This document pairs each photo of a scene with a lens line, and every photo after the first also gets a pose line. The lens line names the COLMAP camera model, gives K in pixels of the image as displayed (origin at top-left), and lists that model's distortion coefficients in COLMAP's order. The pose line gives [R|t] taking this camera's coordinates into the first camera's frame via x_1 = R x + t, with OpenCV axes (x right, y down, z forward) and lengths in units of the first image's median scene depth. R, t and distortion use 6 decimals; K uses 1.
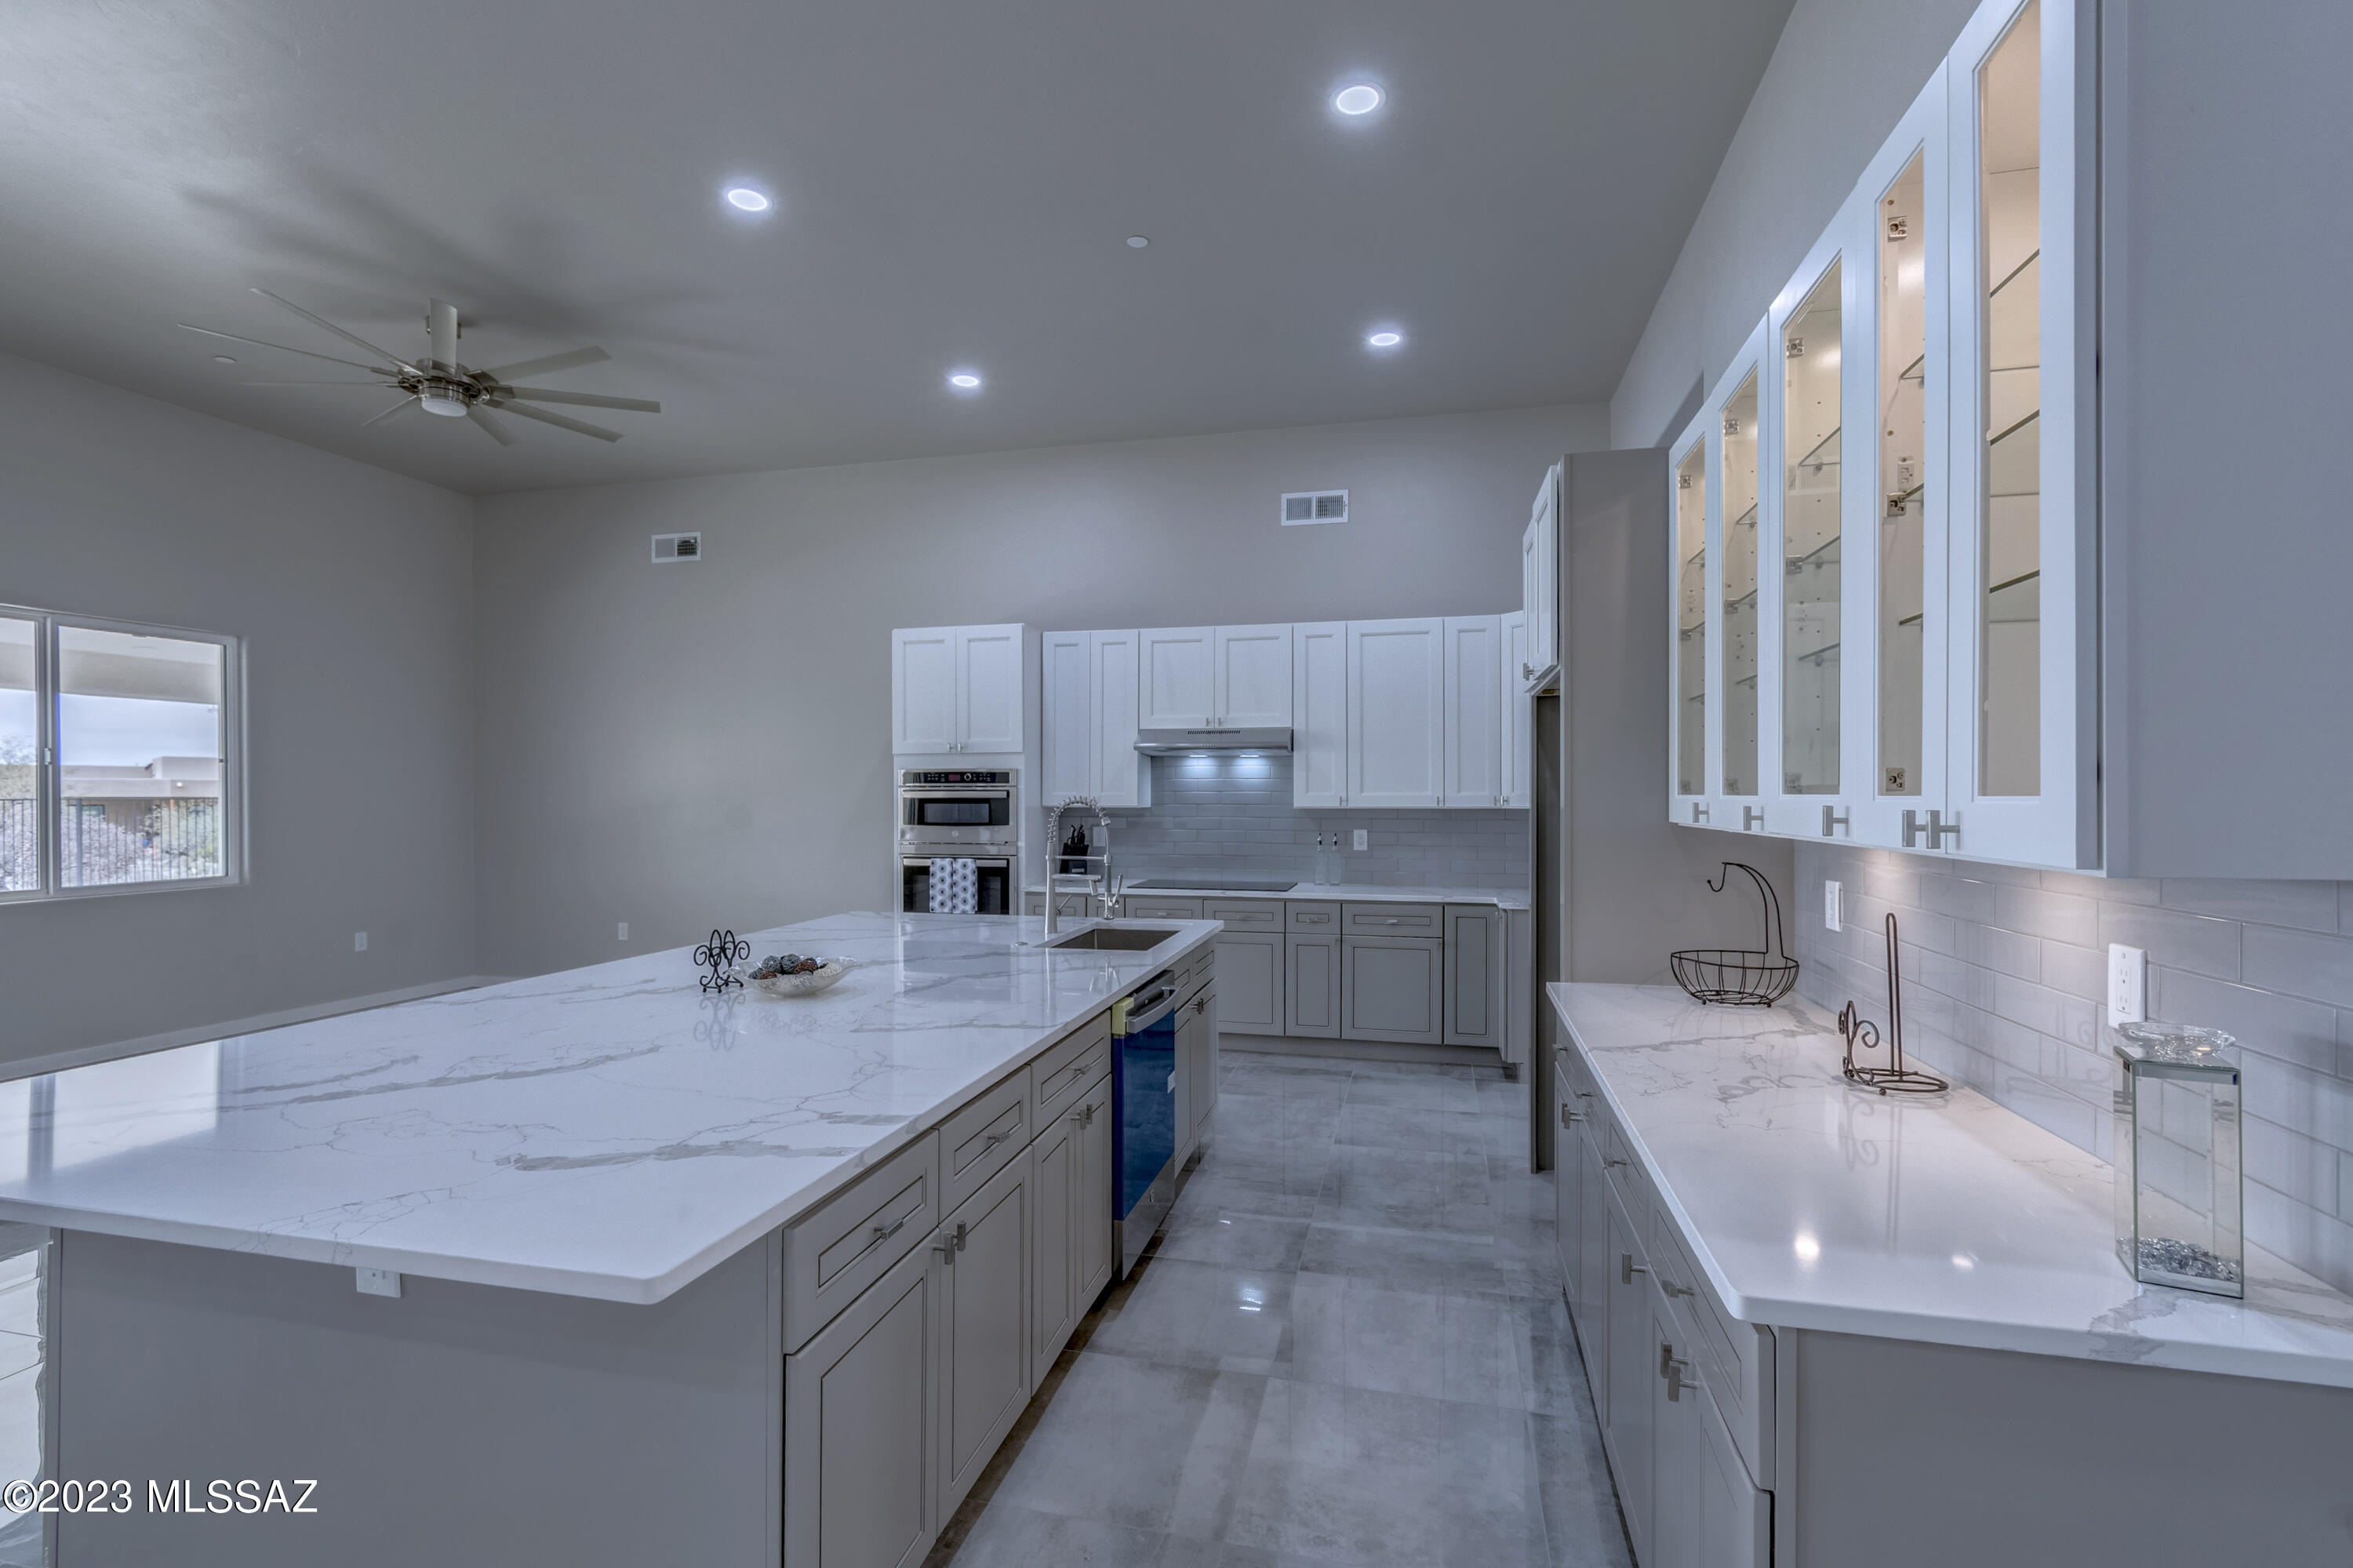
lens RADIAL K [[1058.2, 0, 1185.3], [0, 1058.2, 796.9], [0, 0, 1]] dist [0.005617, -0.000520]
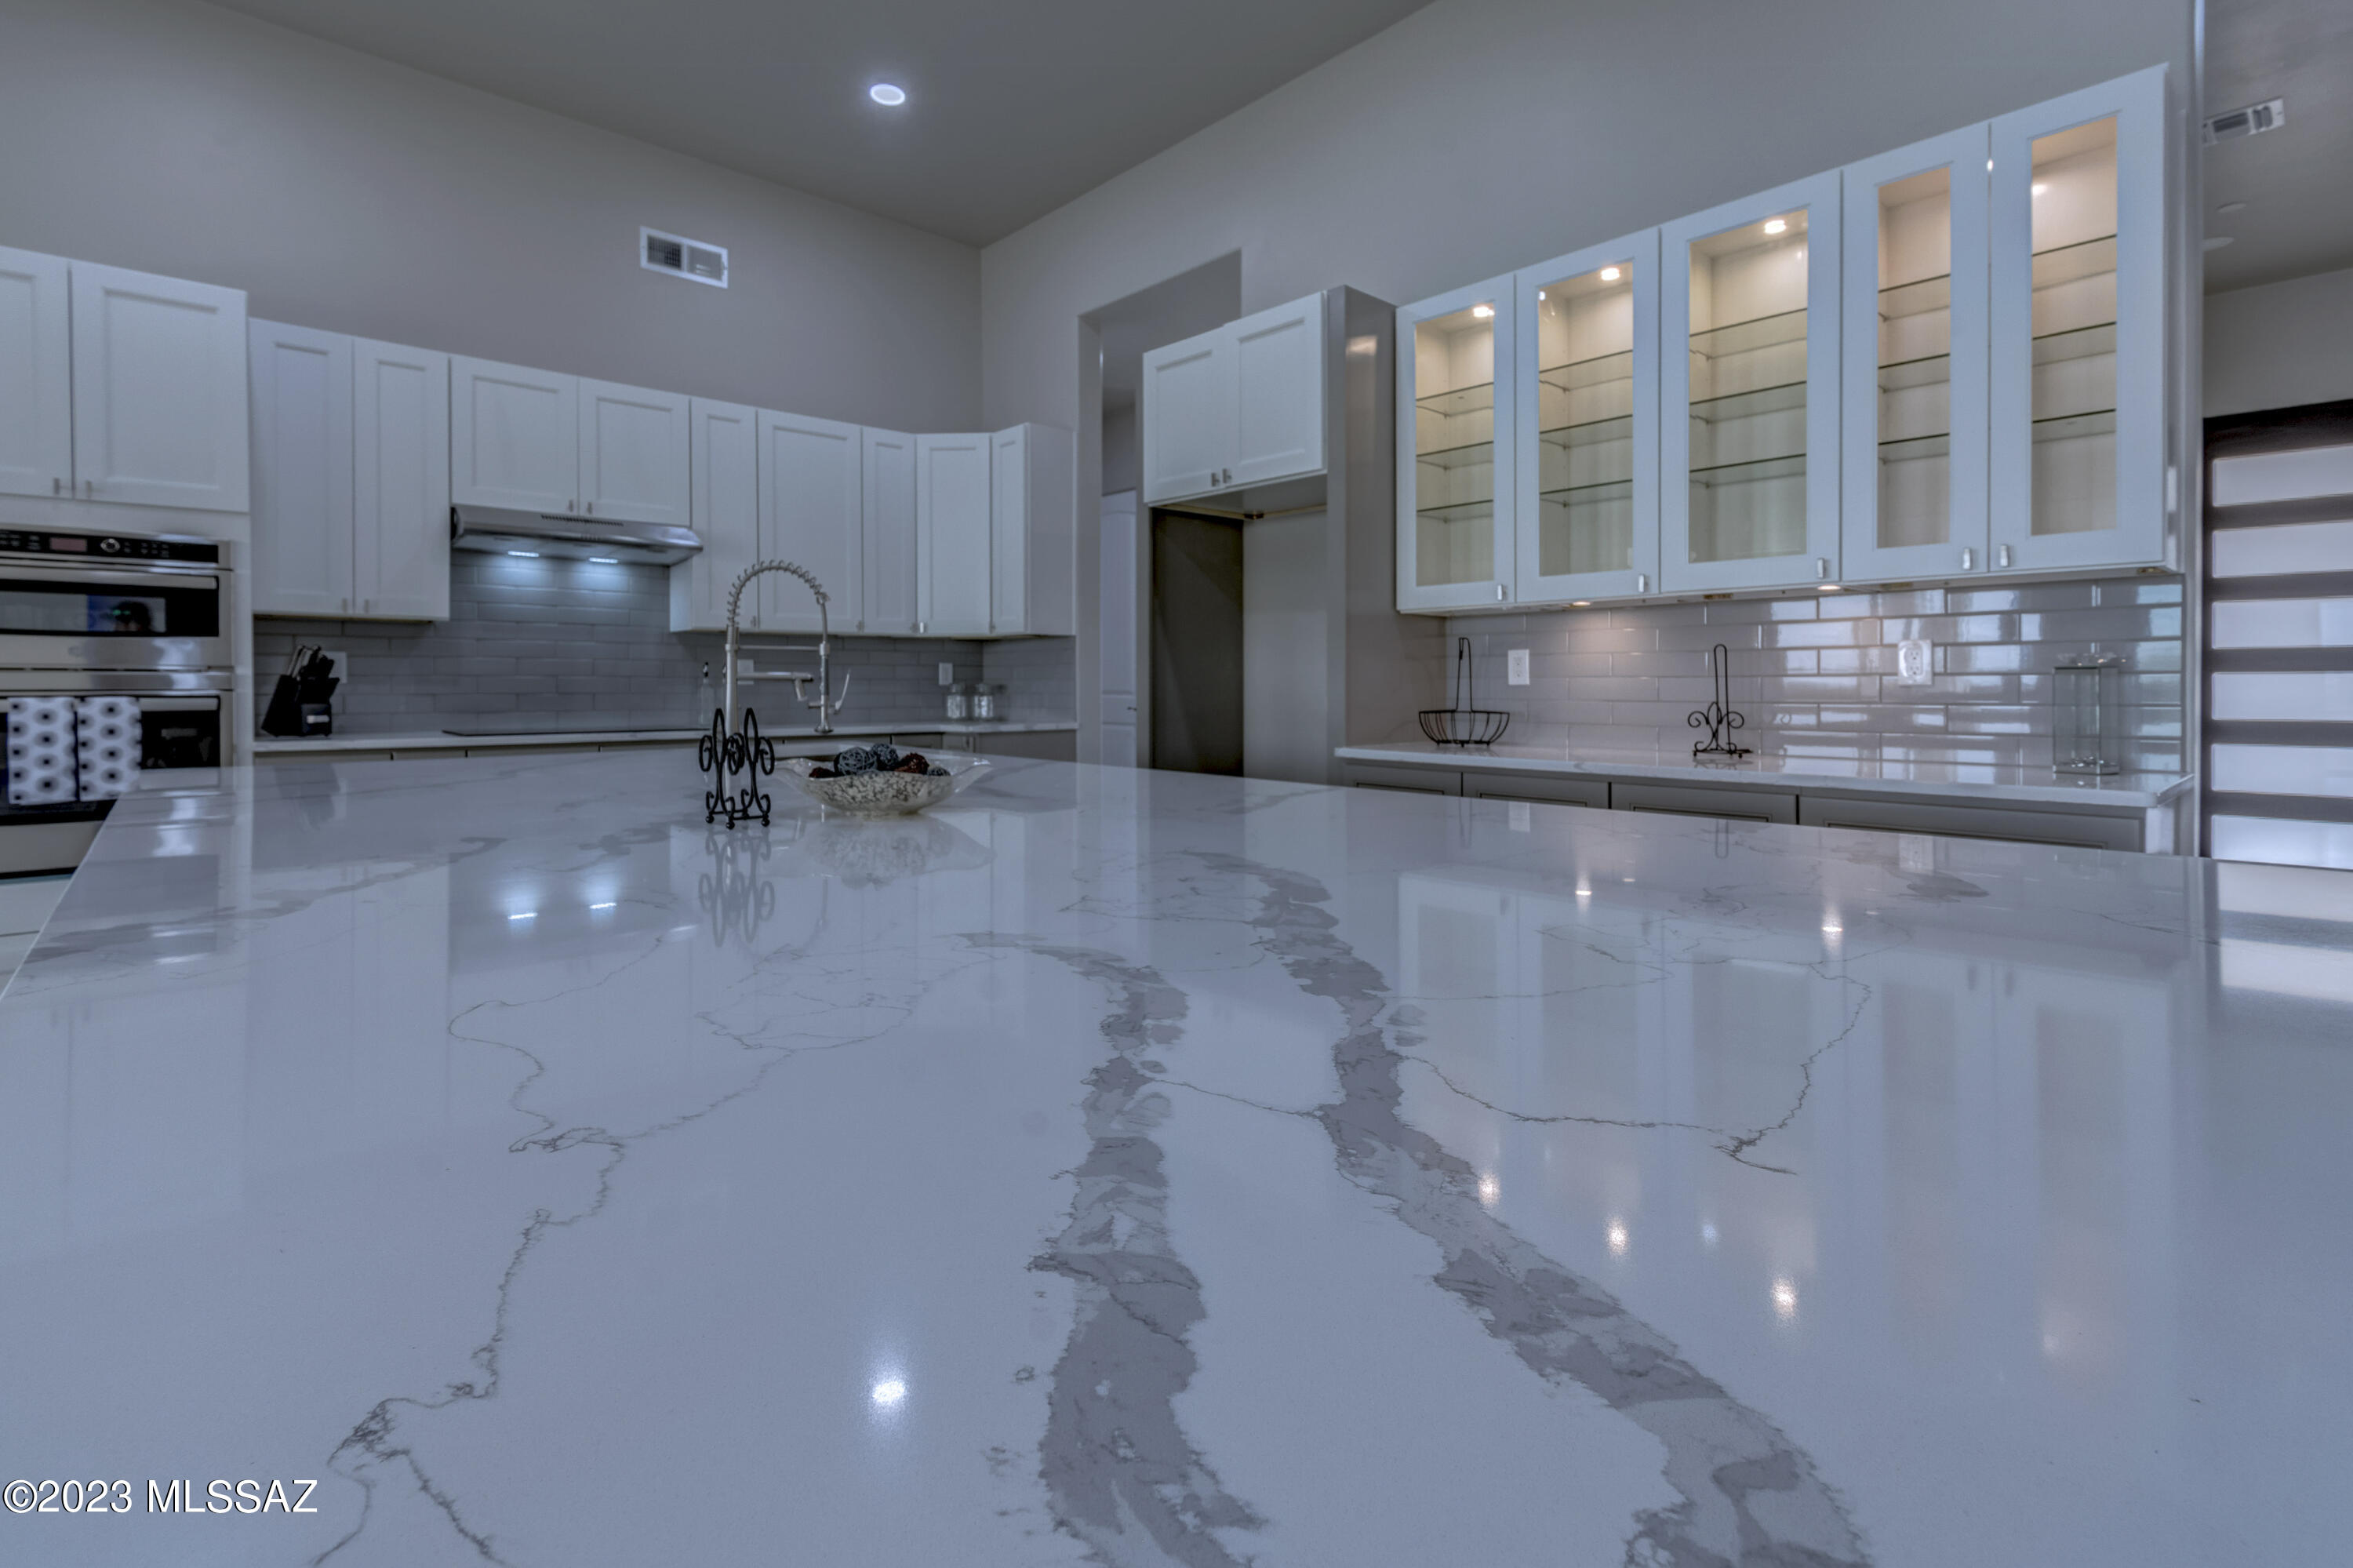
lens RADIAL K [[1058.2, 0, 1170.8], [0, 1058.2, 690.2], [0, 0, 1]] dist [0.005617, -0.000520]
pose [[0.571590, -0.005822, 0.820519, -0.344618], [0.003101, 0.999983, 0.004935, 0.054149], [-0.820534, -0.000276, 0.571598, 0.248914]]
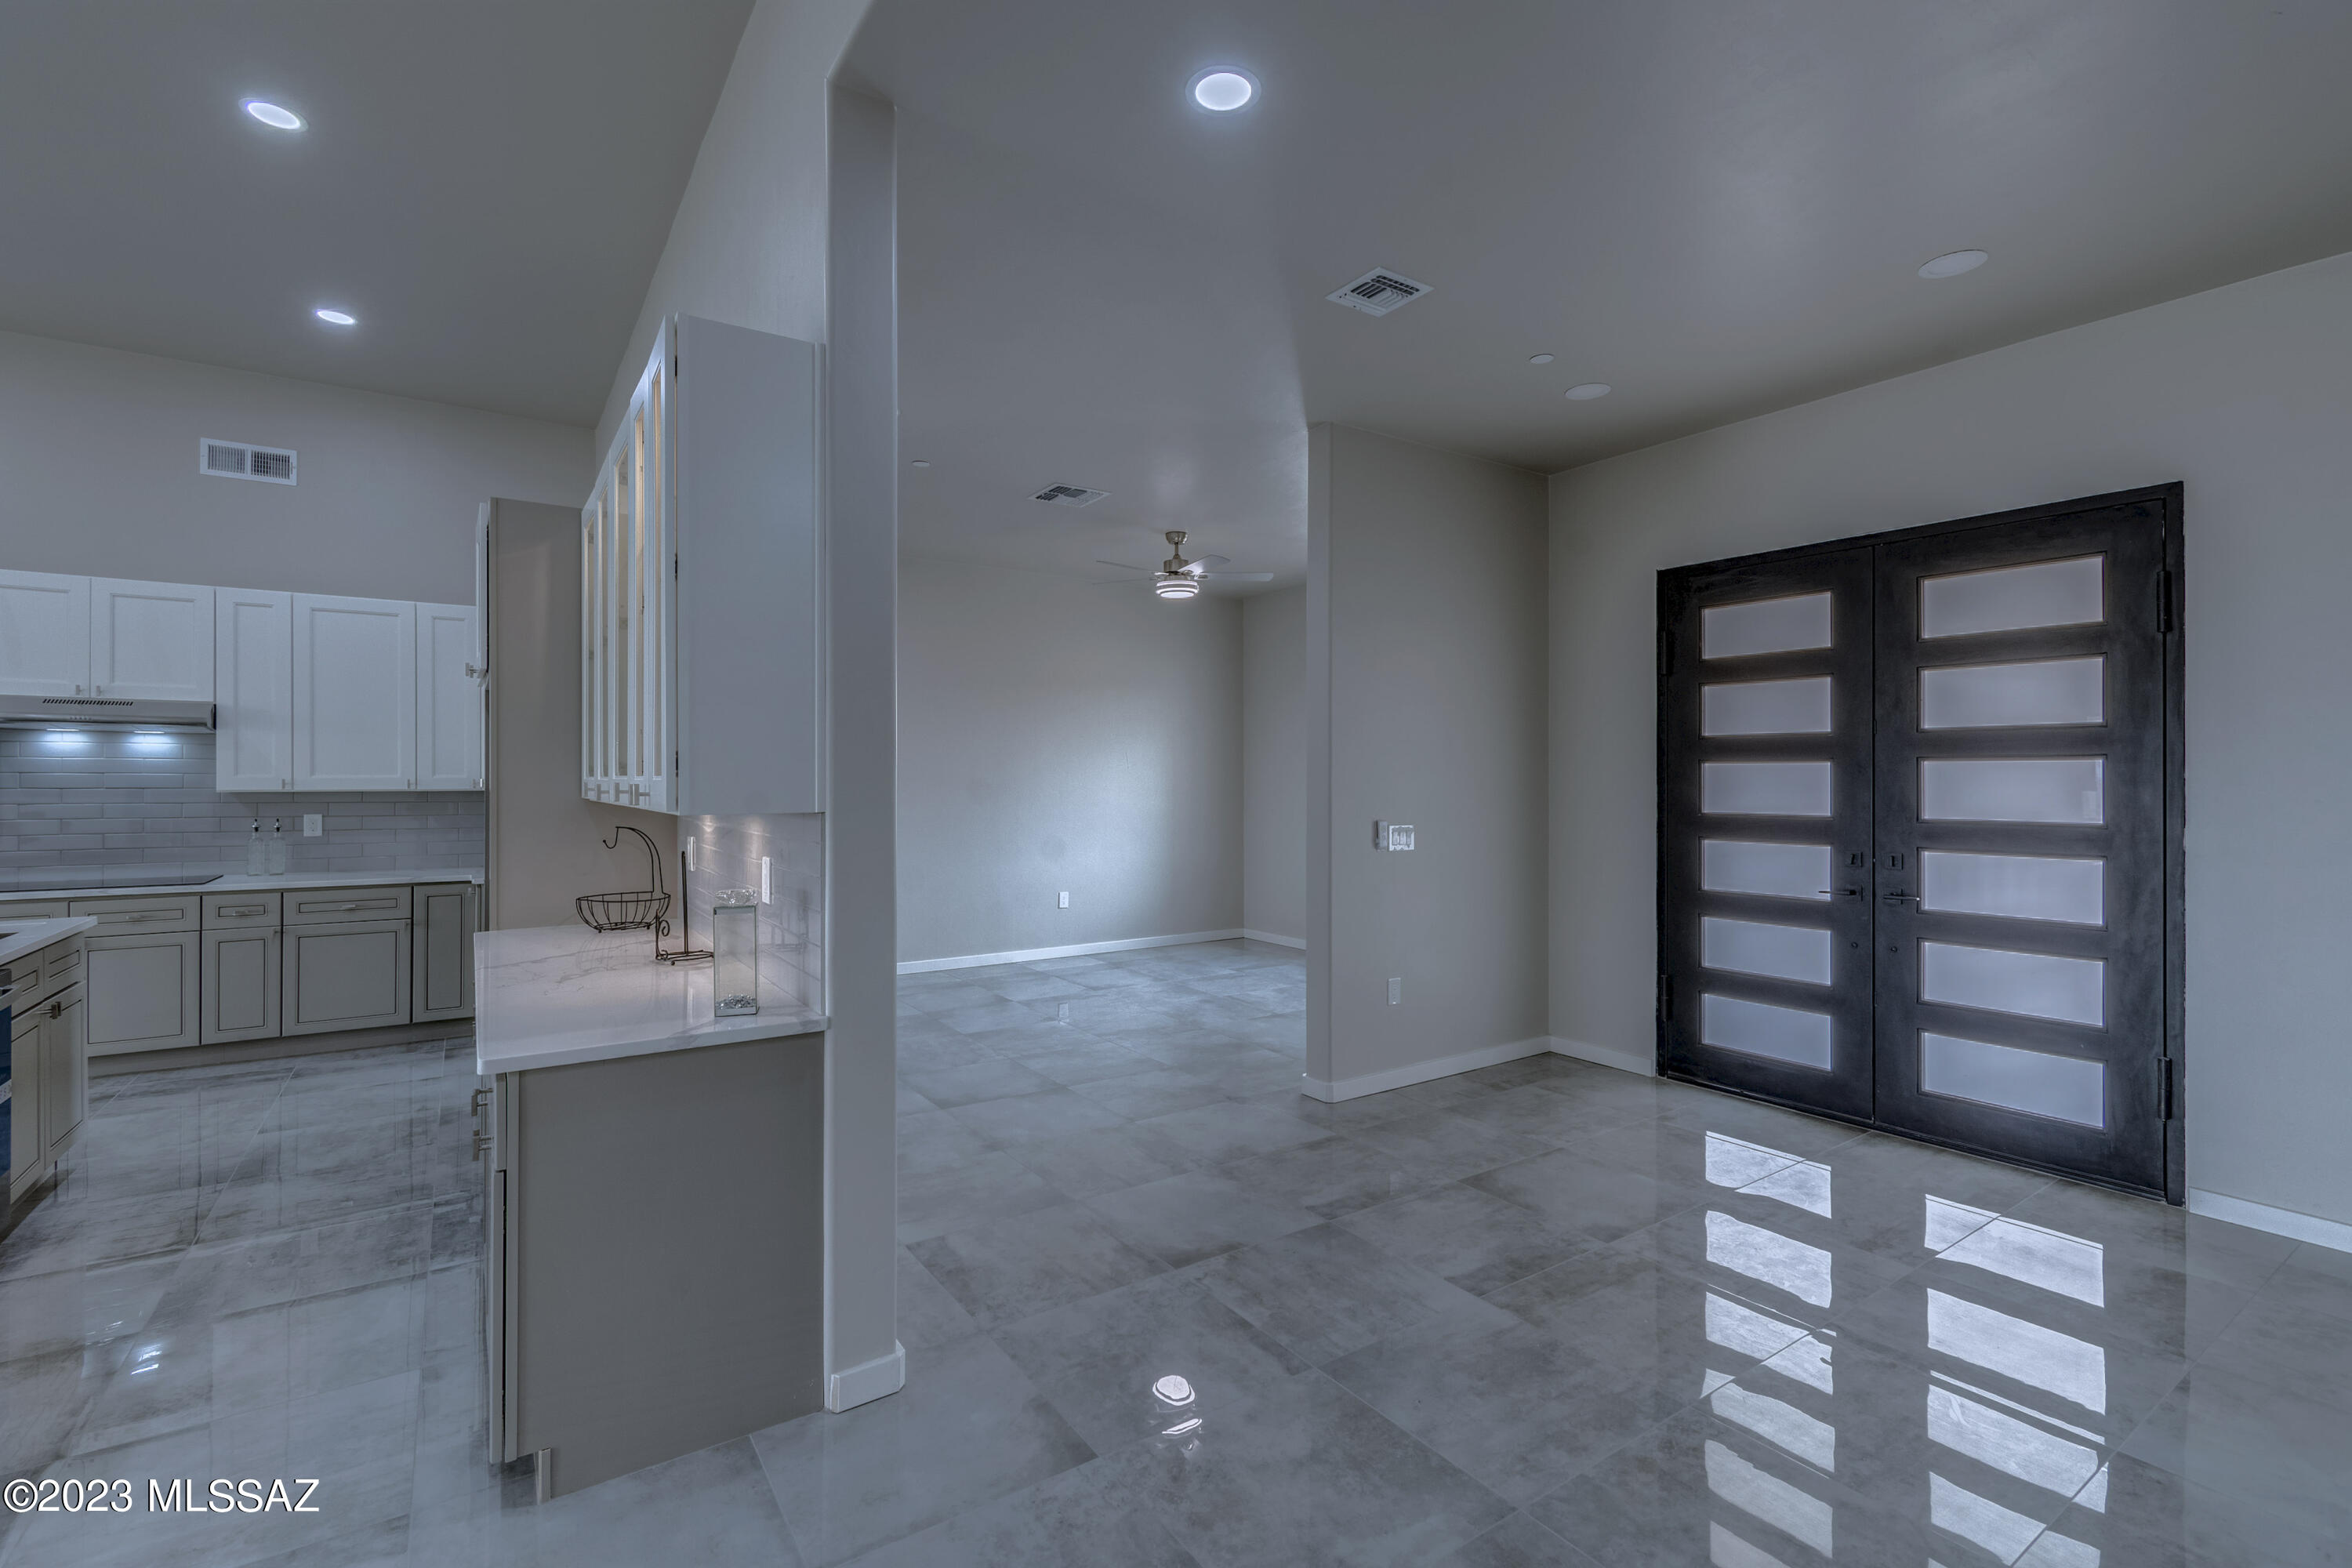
lens RADIAL K [[1057.7, 0, 1179.2], [0, 1057.7, 779.2], [0, 0, 1]] dist [0.005617, -0.000520]
pose [[0.686123, 0.003969, 0.727475, 0.007259], [-0.001716, 0.999991, -0.003837, 0.002248], [-0.727483, 0.001384, 0.686124, -0.218825]]
